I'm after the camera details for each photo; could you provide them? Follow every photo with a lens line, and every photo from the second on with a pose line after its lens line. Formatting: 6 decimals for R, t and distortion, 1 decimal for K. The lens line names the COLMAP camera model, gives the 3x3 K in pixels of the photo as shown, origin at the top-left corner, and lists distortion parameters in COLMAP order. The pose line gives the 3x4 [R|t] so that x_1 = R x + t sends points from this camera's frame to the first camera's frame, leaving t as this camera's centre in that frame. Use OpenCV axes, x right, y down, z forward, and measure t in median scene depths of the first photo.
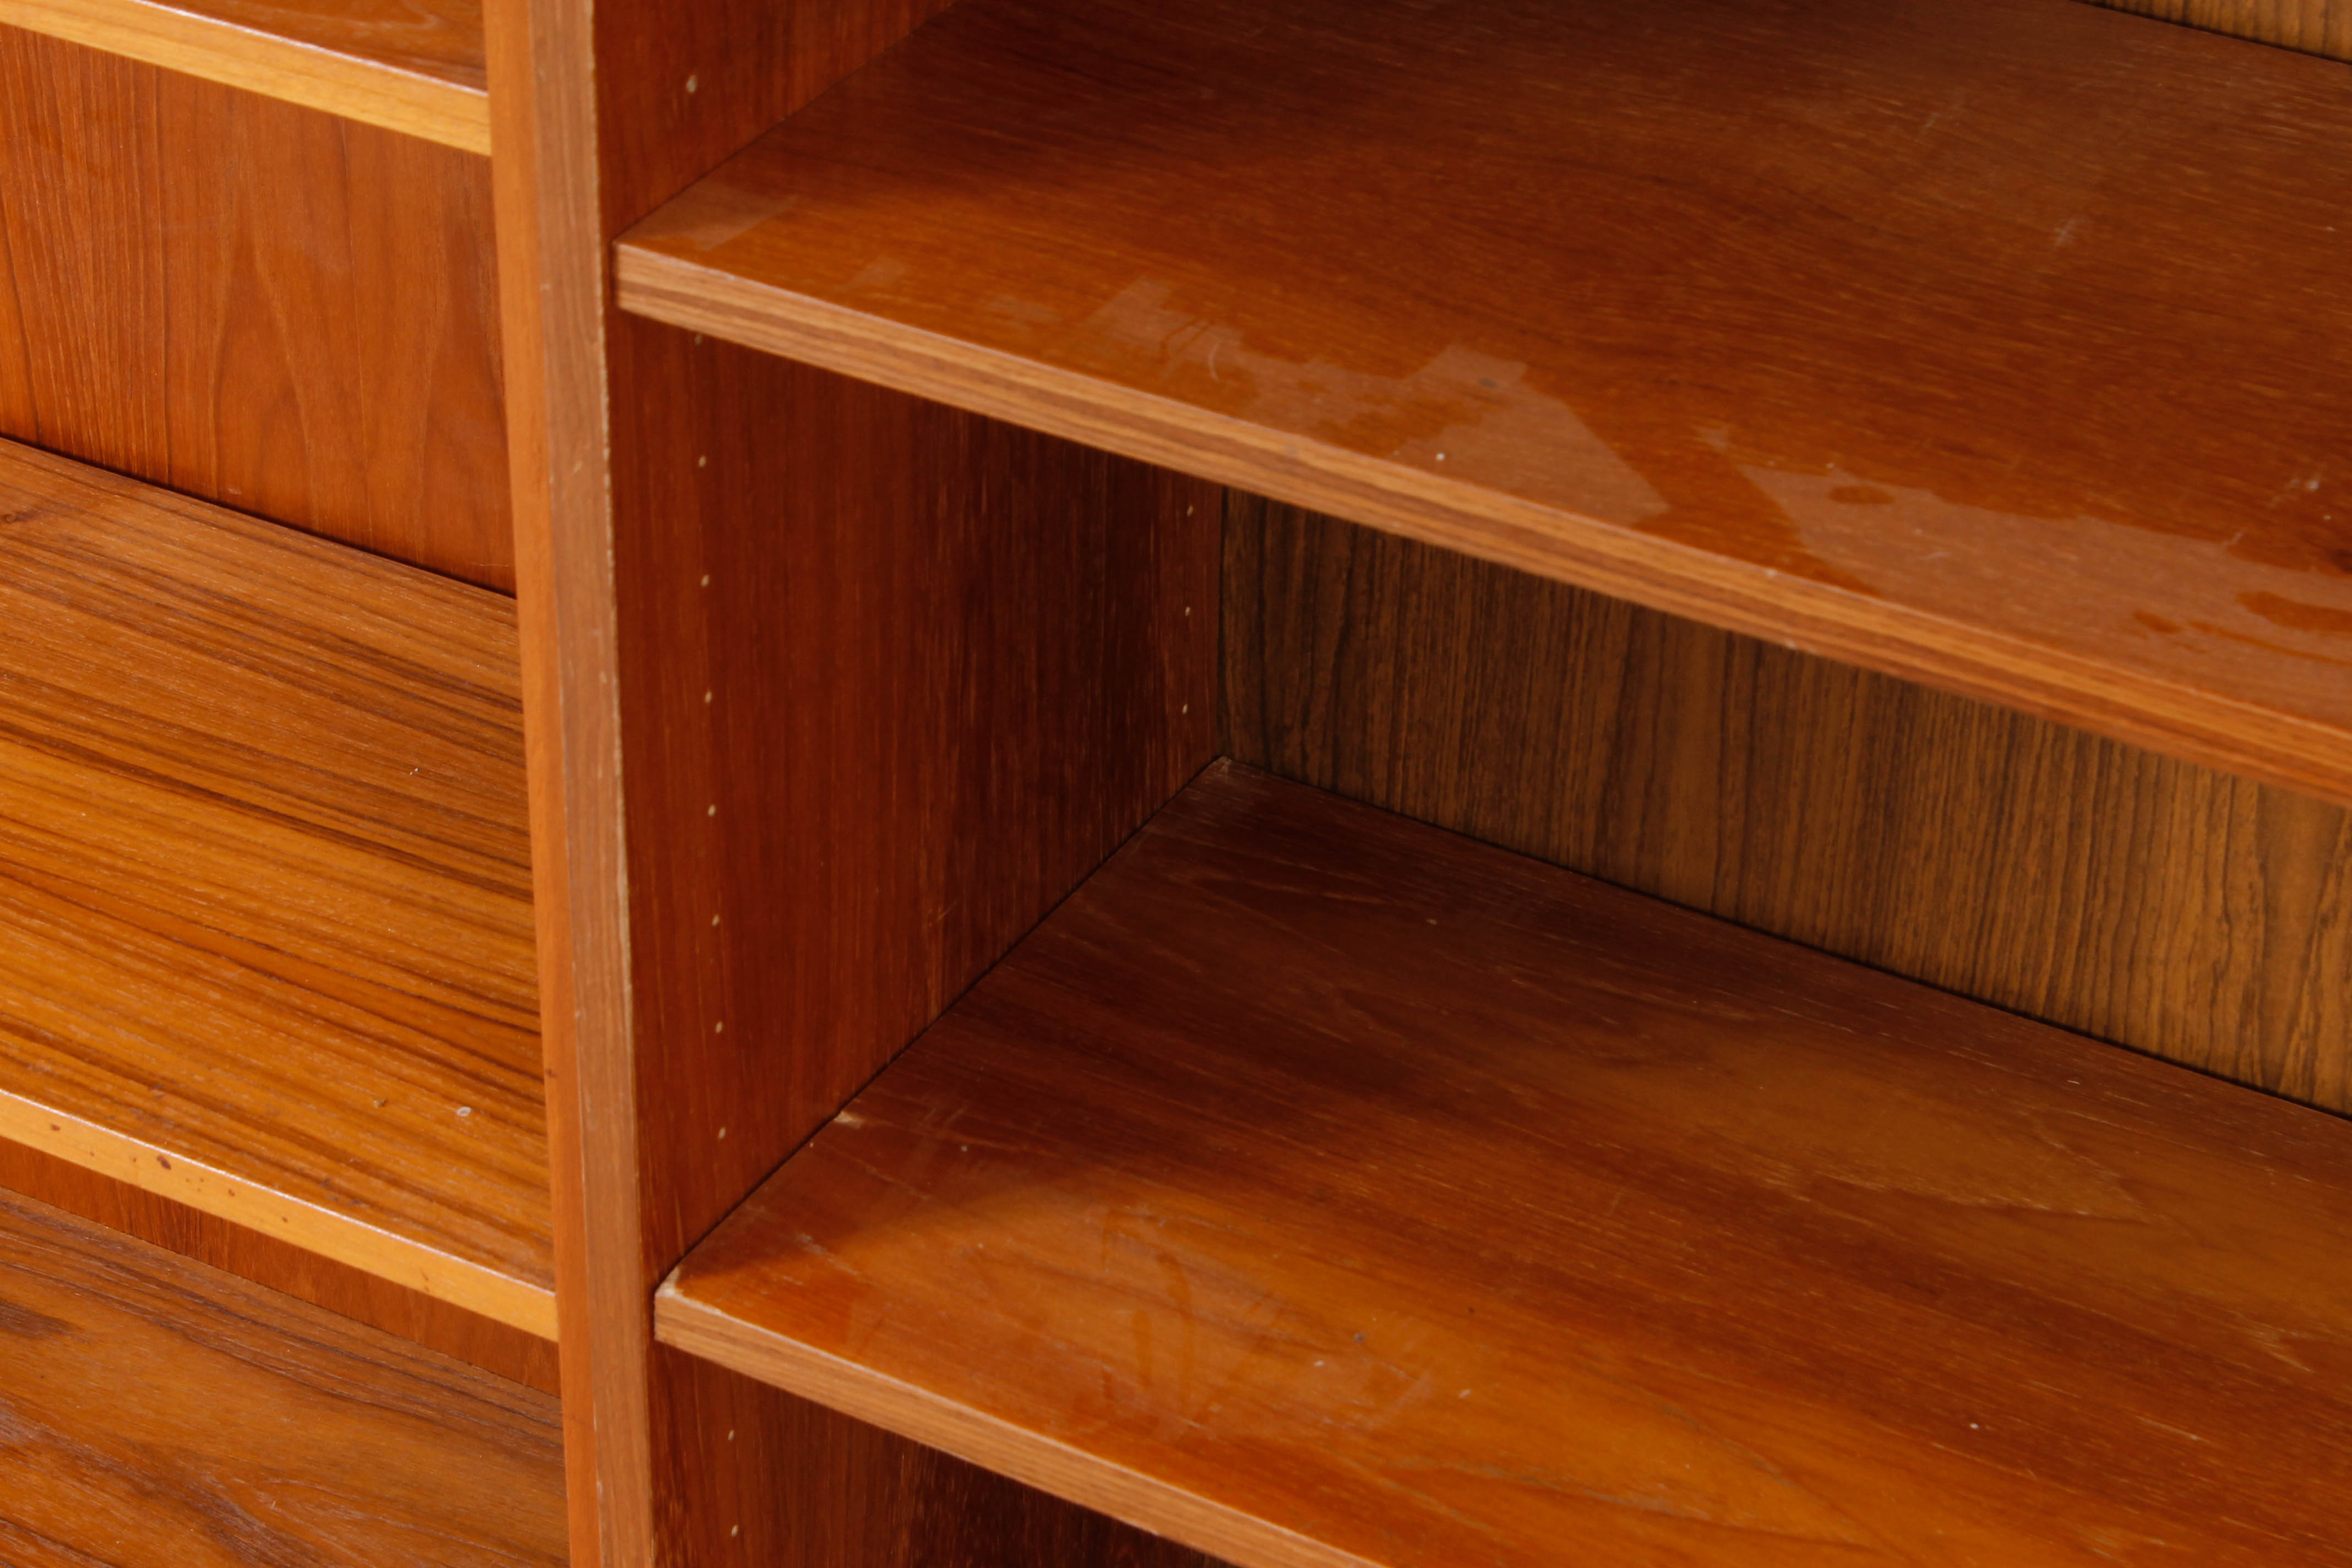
lens RADIAL K [[5646.1, 0, 1169.0], [0, 5646.1, 823.9], [0, 0, 1]] dist [0.087417, 0.000000]
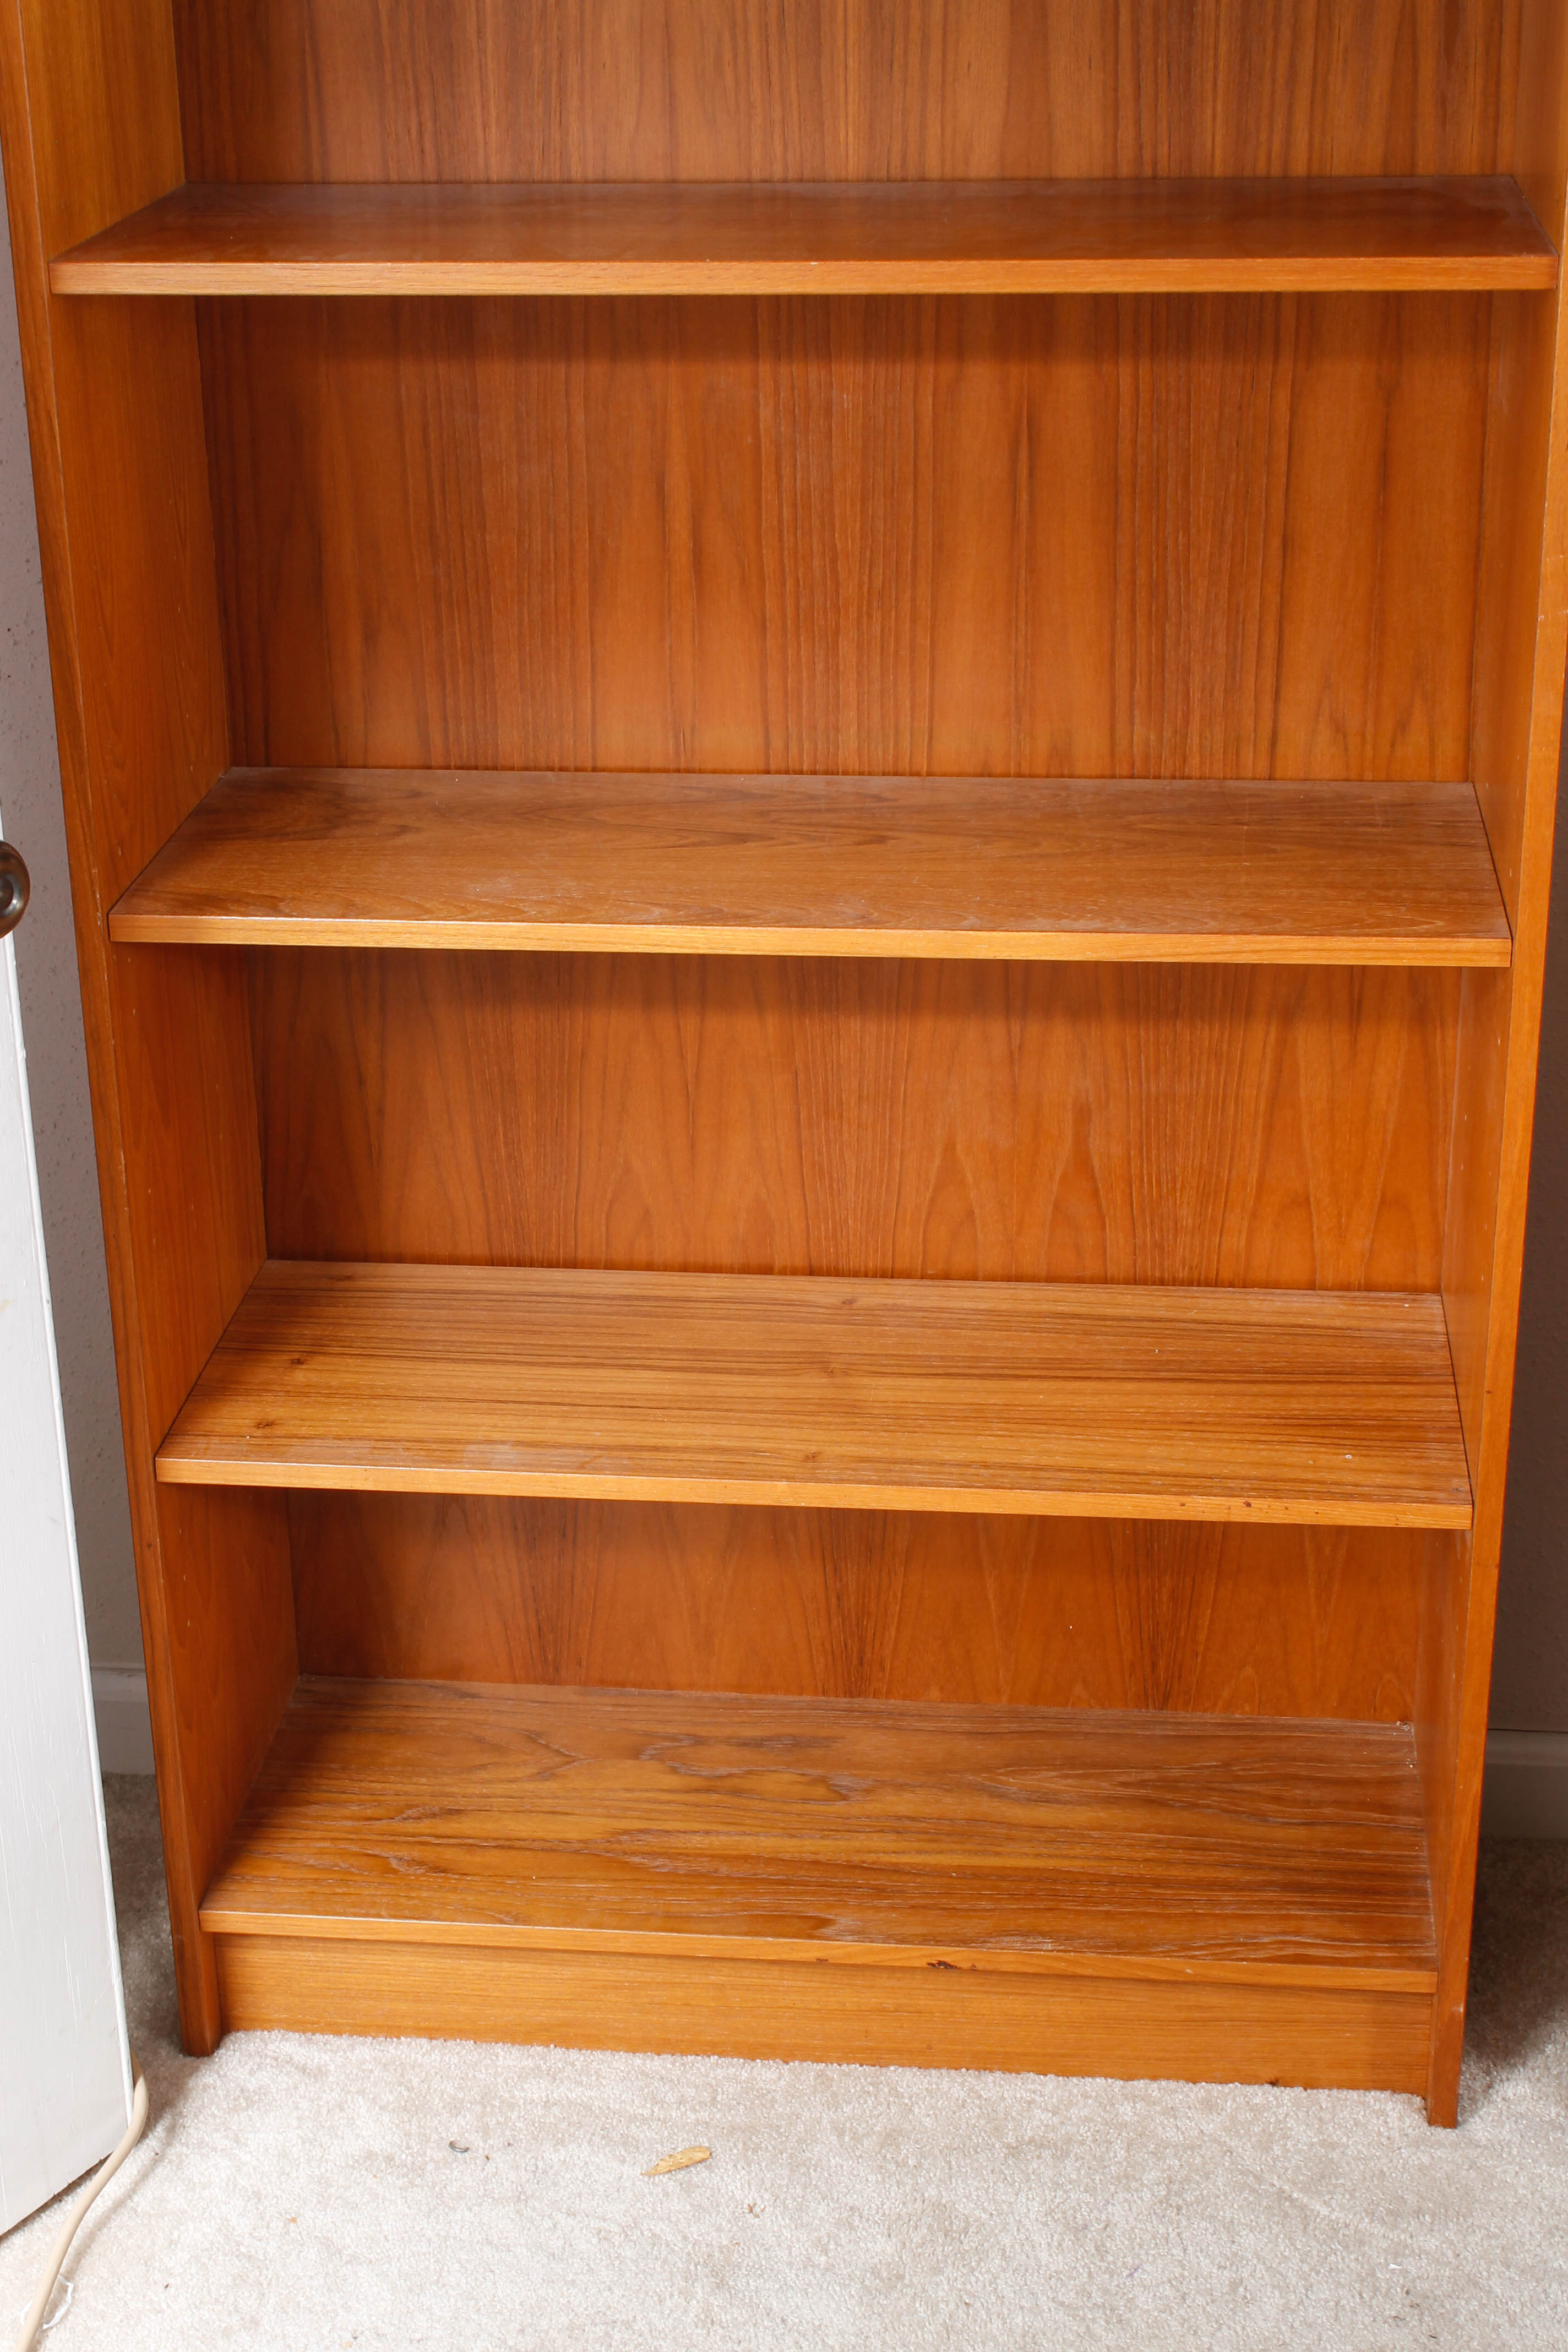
lens RADIAL K [[3542.8, 0, 695.7], [0, 3542.8, 1172.5], [0, 0, 1]] dist [-0.040424, 0.000000]
pose [[0.922616, -0.180087, 0.341098, -0.843476], [0.237092, 0.962308, -0.133232, 0.071051], [-0.304248, 0.203794, 0.930538, -0.213256]]
